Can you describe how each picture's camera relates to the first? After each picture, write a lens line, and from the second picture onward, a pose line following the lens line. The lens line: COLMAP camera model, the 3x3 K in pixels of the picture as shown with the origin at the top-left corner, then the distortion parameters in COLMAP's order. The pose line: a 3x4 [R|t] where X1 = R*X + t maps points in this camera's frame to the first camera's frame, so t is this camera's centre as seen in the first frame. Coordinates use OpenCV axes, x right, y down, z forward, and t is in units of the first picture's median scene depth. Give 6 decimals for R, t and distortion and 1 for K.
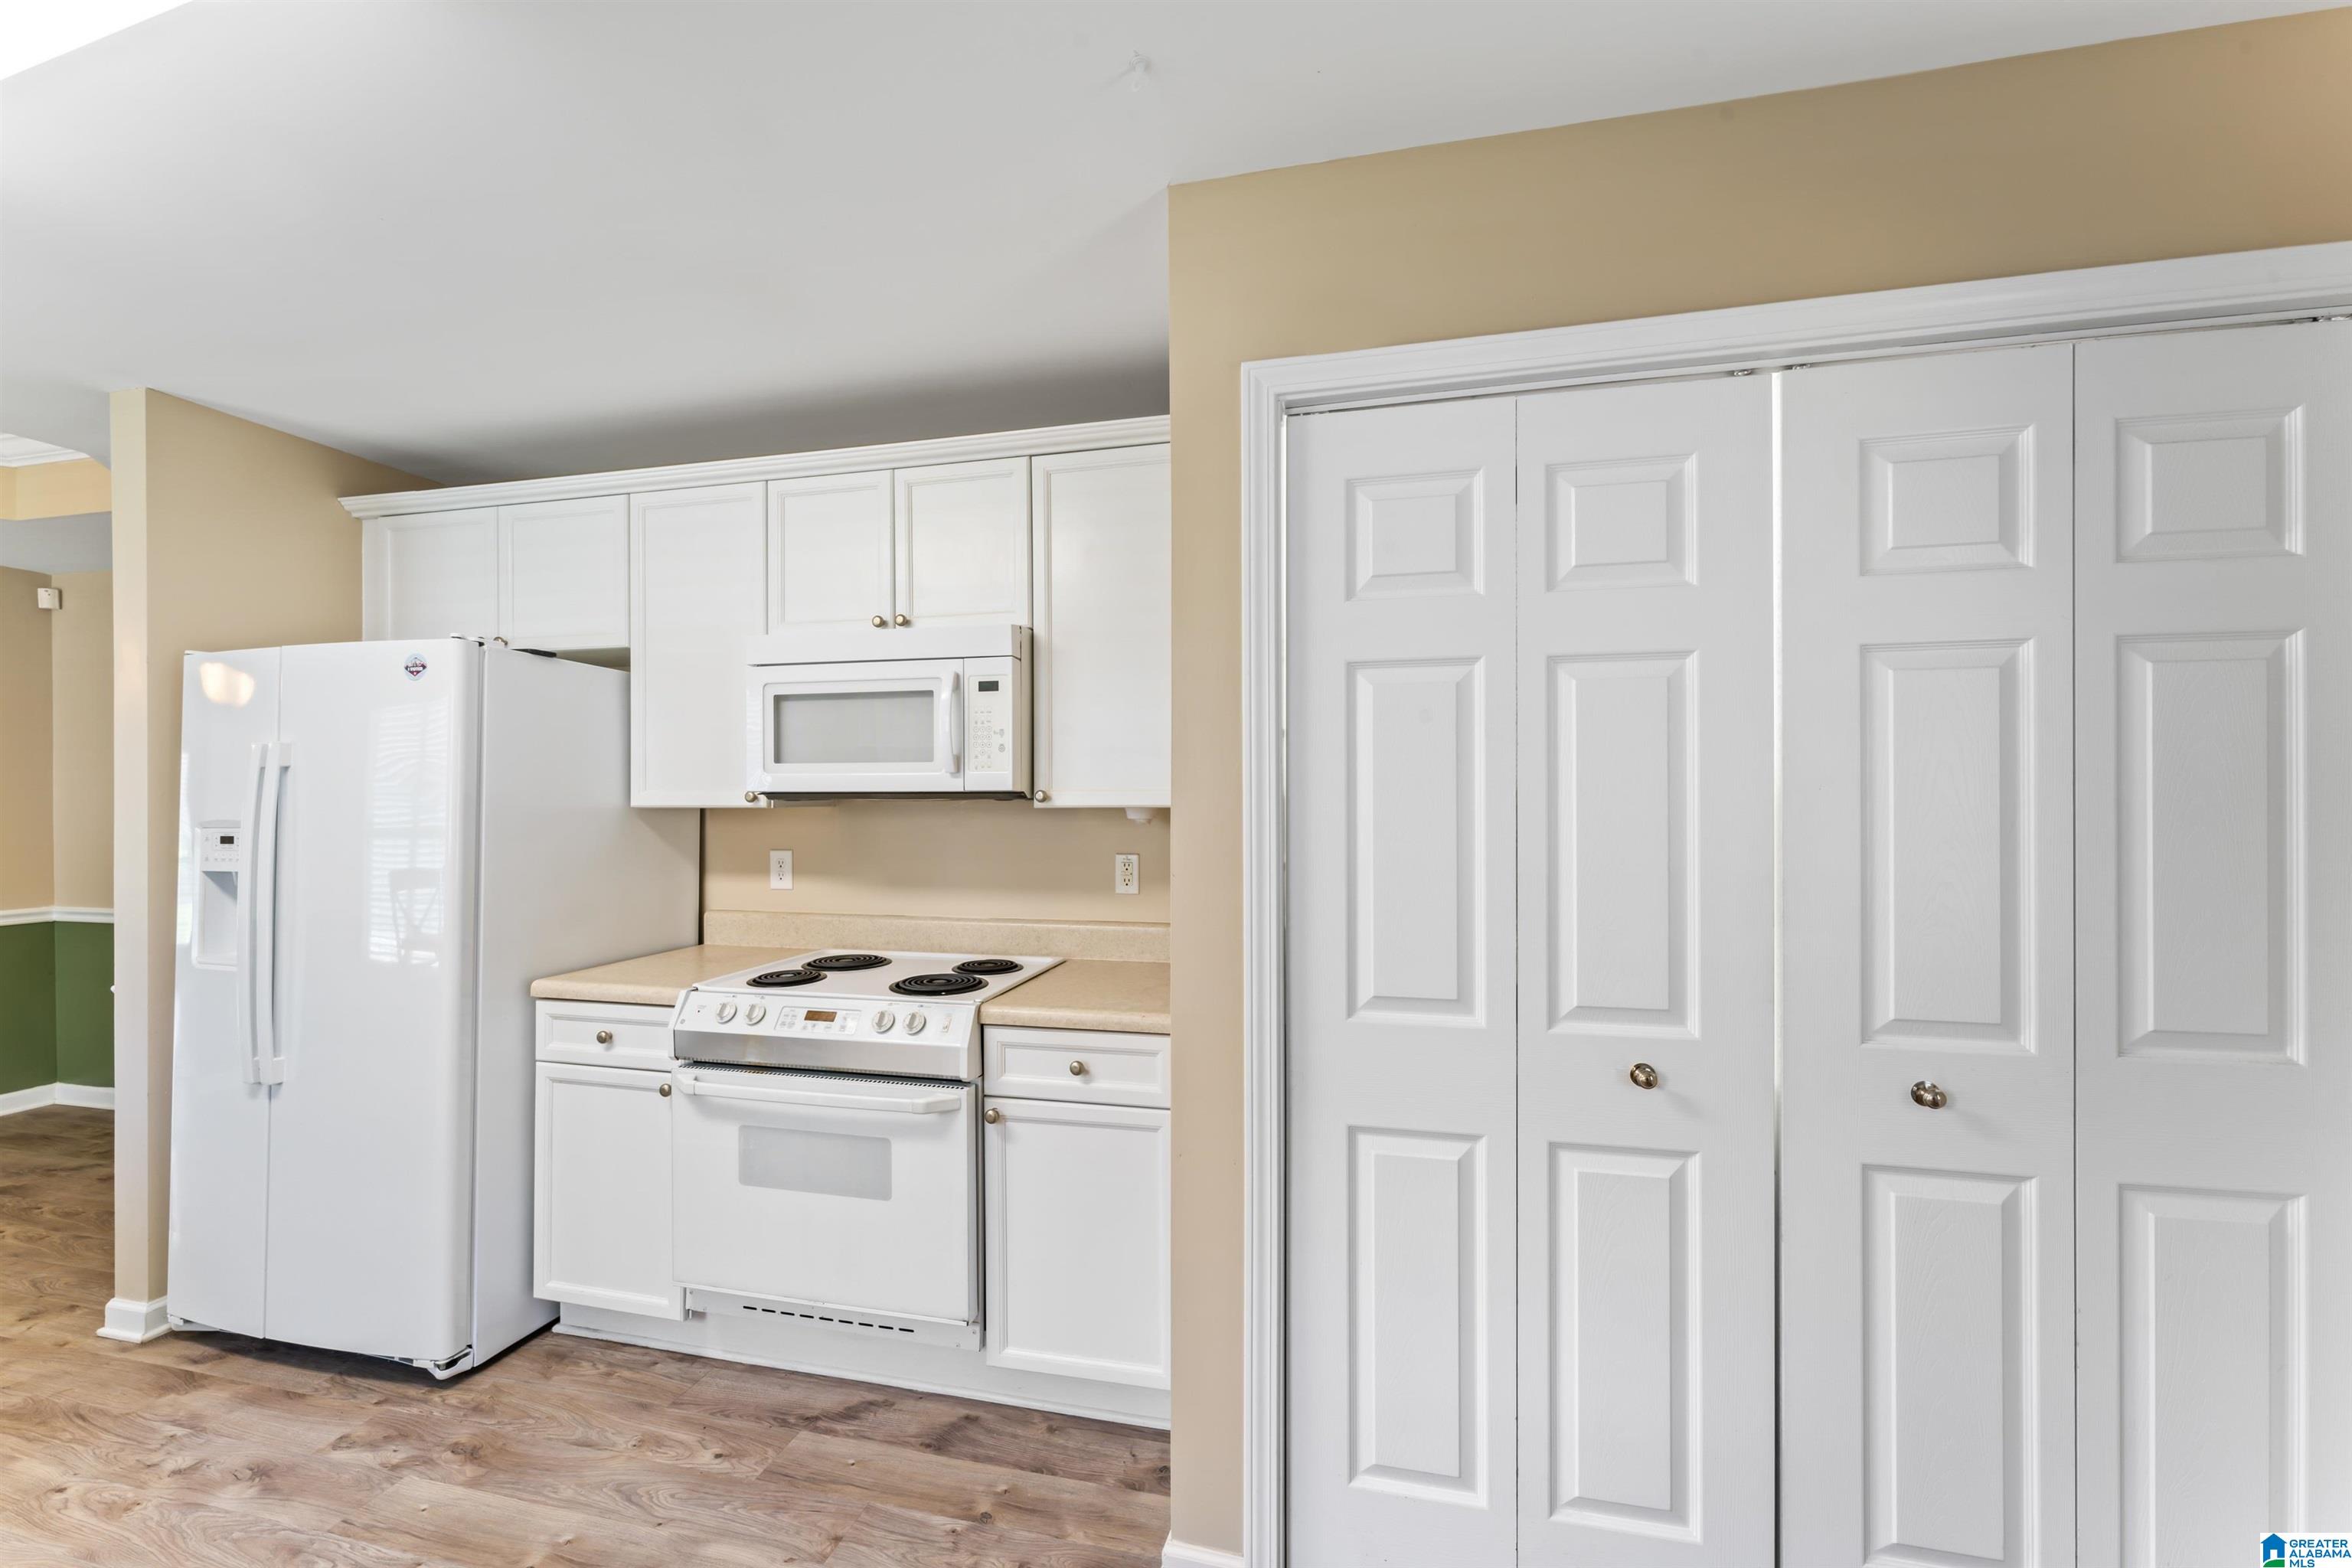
lens RADIAL K [[934.6, 0, 1176.2], [0, 934.6, 797.6], [0, 0, 1]] dist [0.000410, -0.000264]
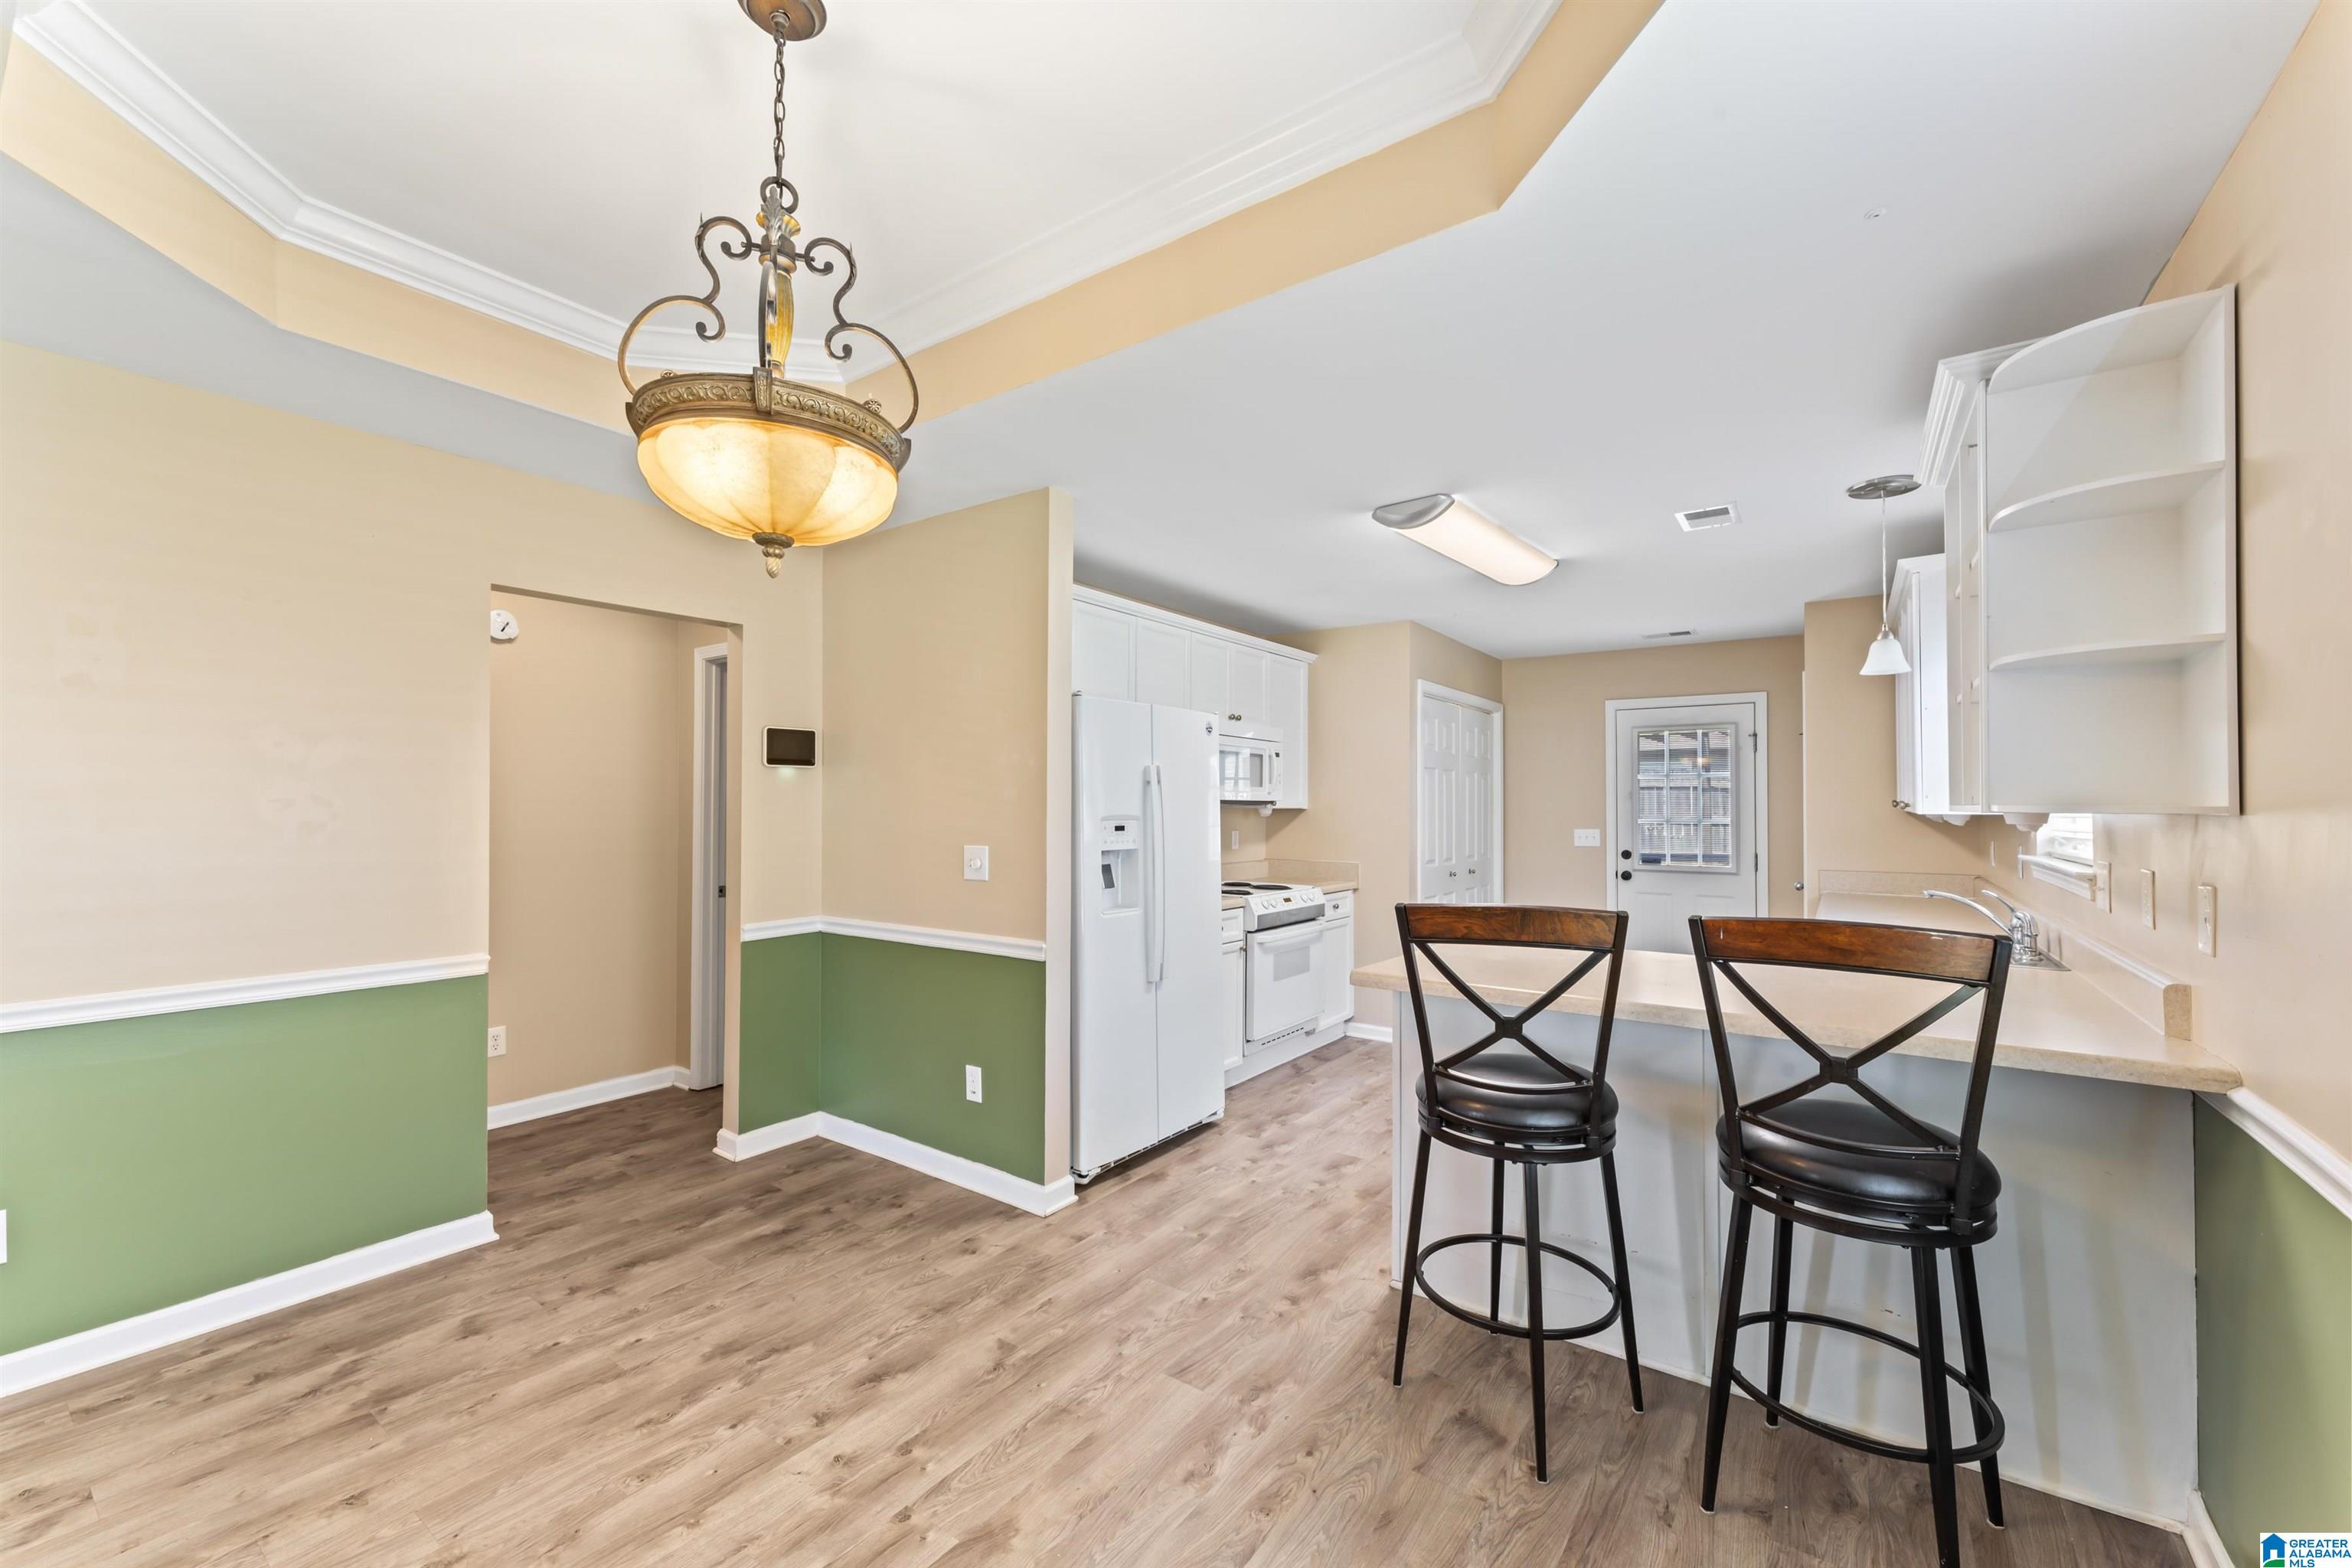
lens RADIAL K [[938.4, 0, 1171.4], [0, 938.4, 793.5], [0, 0, 1]] dist [-0.001431, -0.000586]
pose [[0.381561, 0.017404, 0.924180, -2.663416], [-0.007287, 0.999848, -0.015821, 0.014425], [-0.924315, -0.000698, 0.381630, 0.405240]]
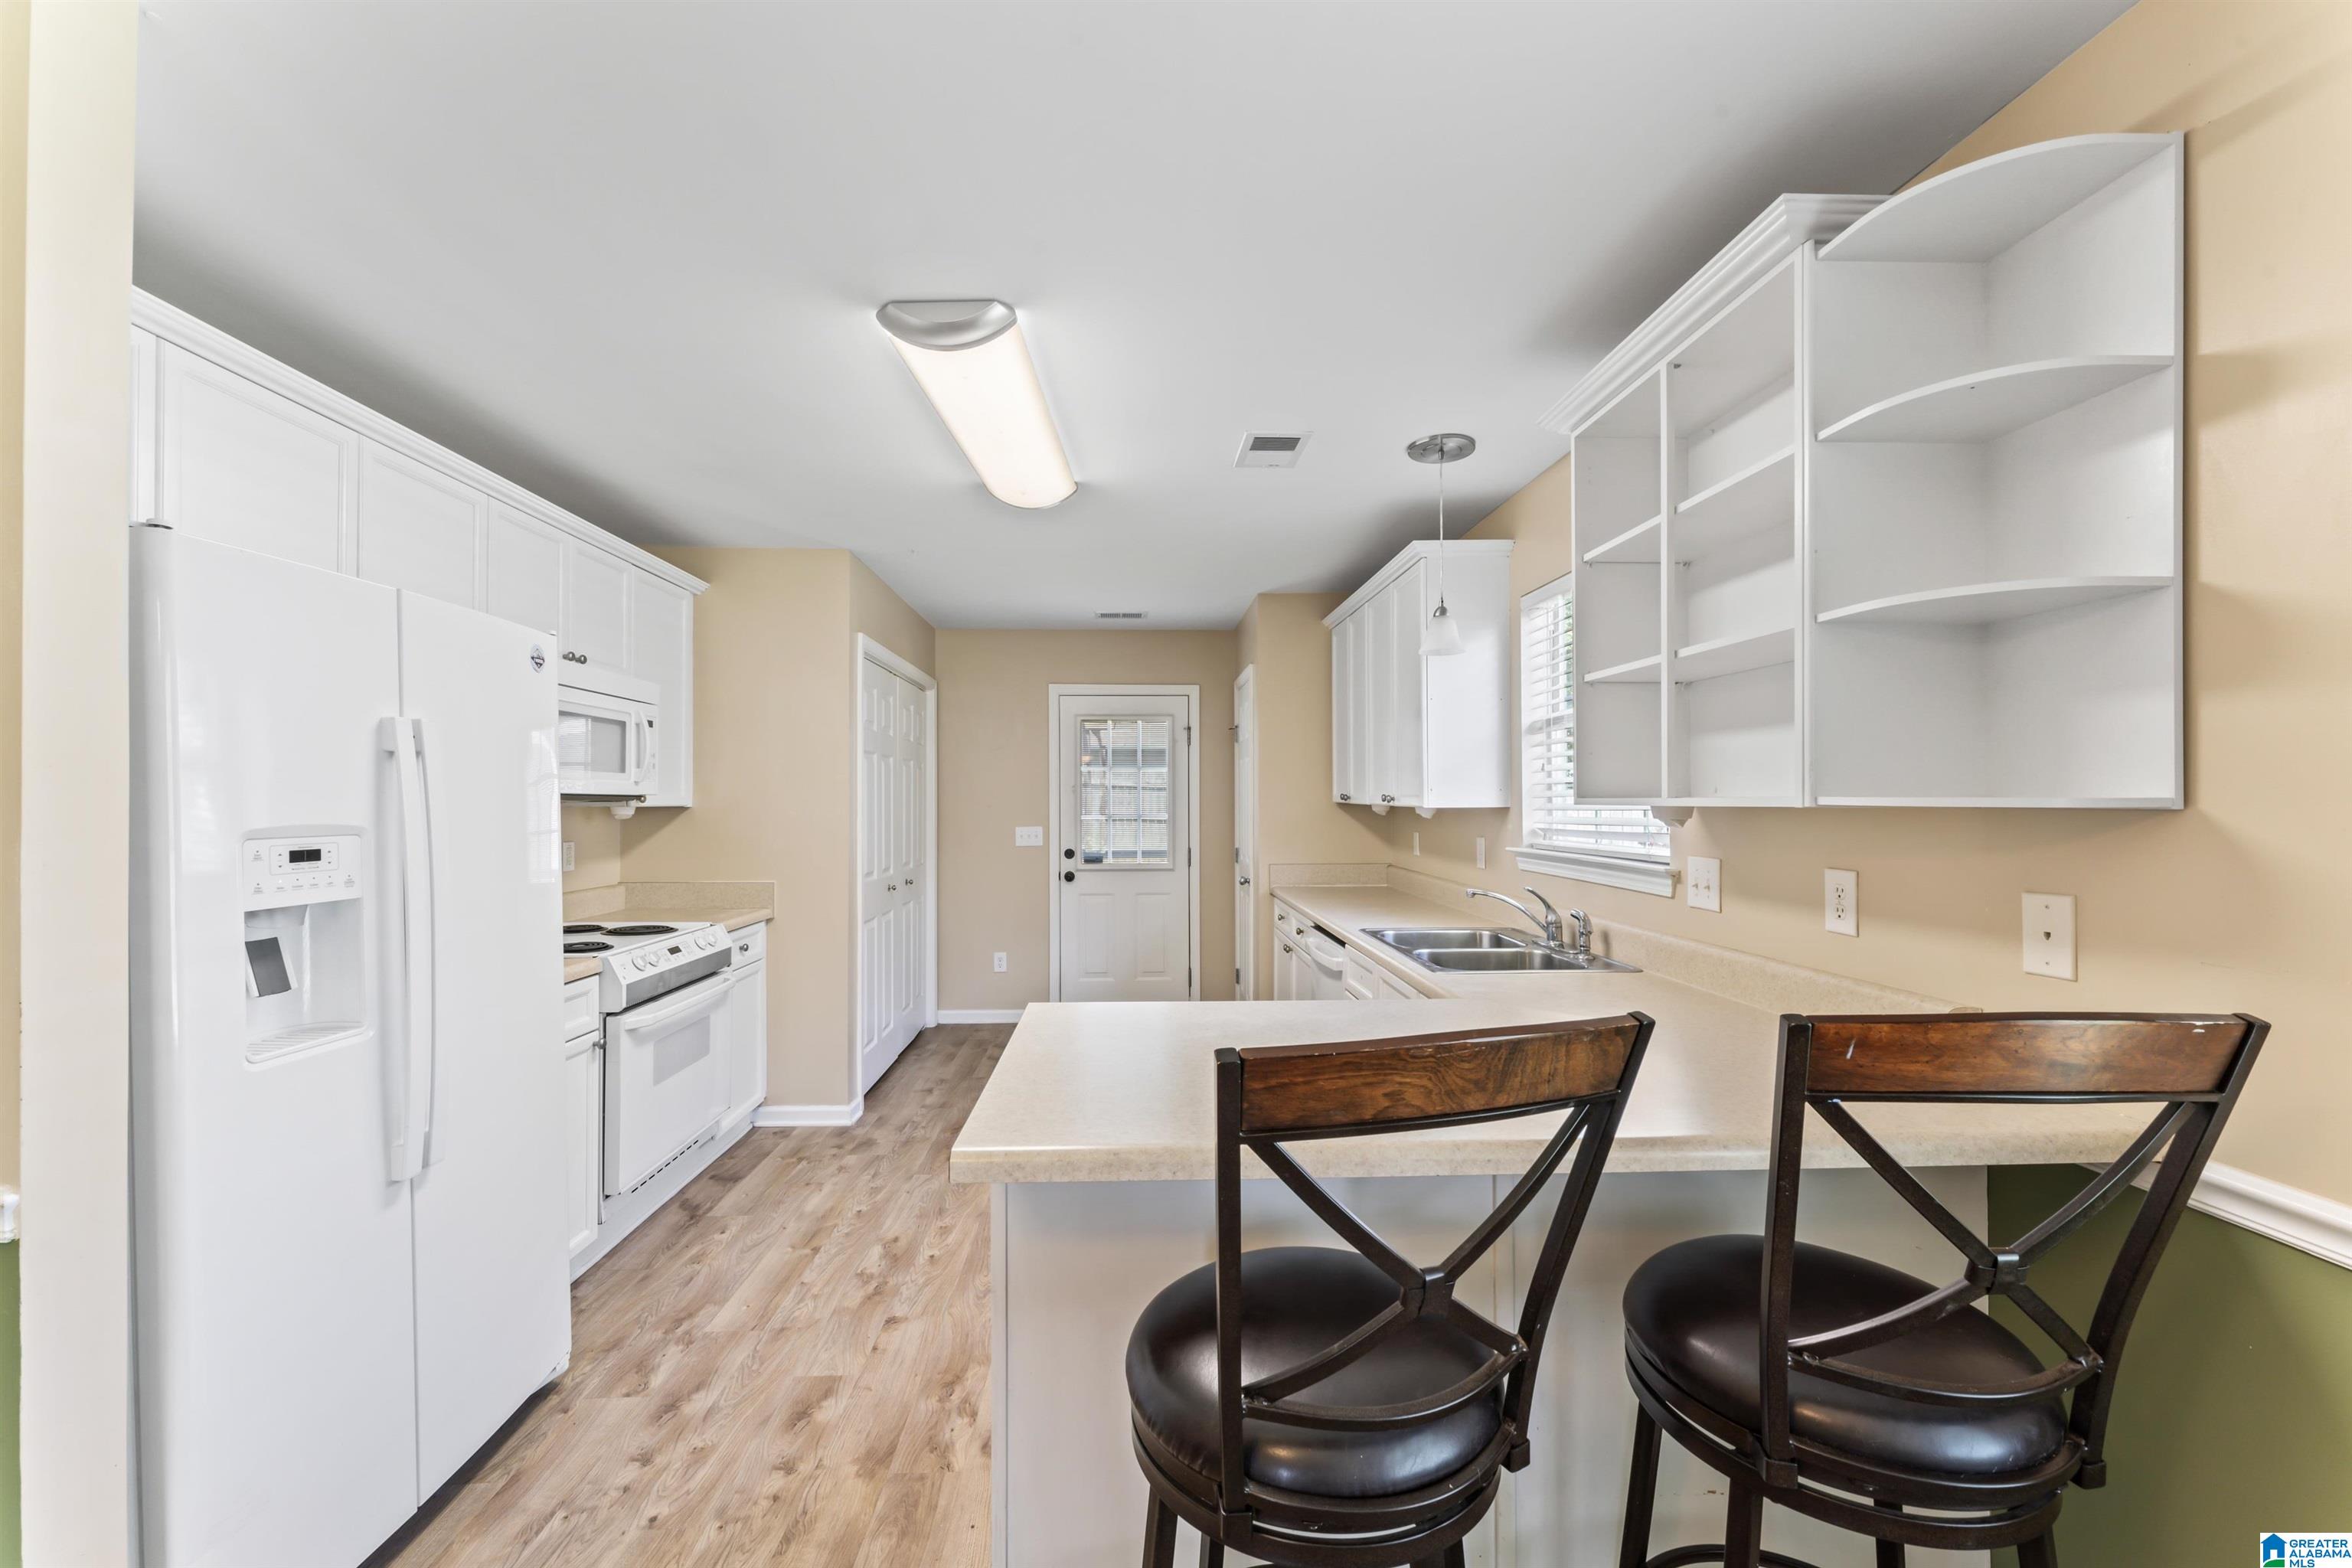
lens RADIAL K [[938.4, 0, 1171.4], [0, 938.4, 793.5], [0, 0, 1]] dist [-0.001431, -0.000586]
pose [[-0.274128, 0.013698, 0.961596, -2.041636], [0.001663, 0.999904, -0.013770, 0.013856], [-0.961692, -0.002176, -0.274124, 0.678859]]
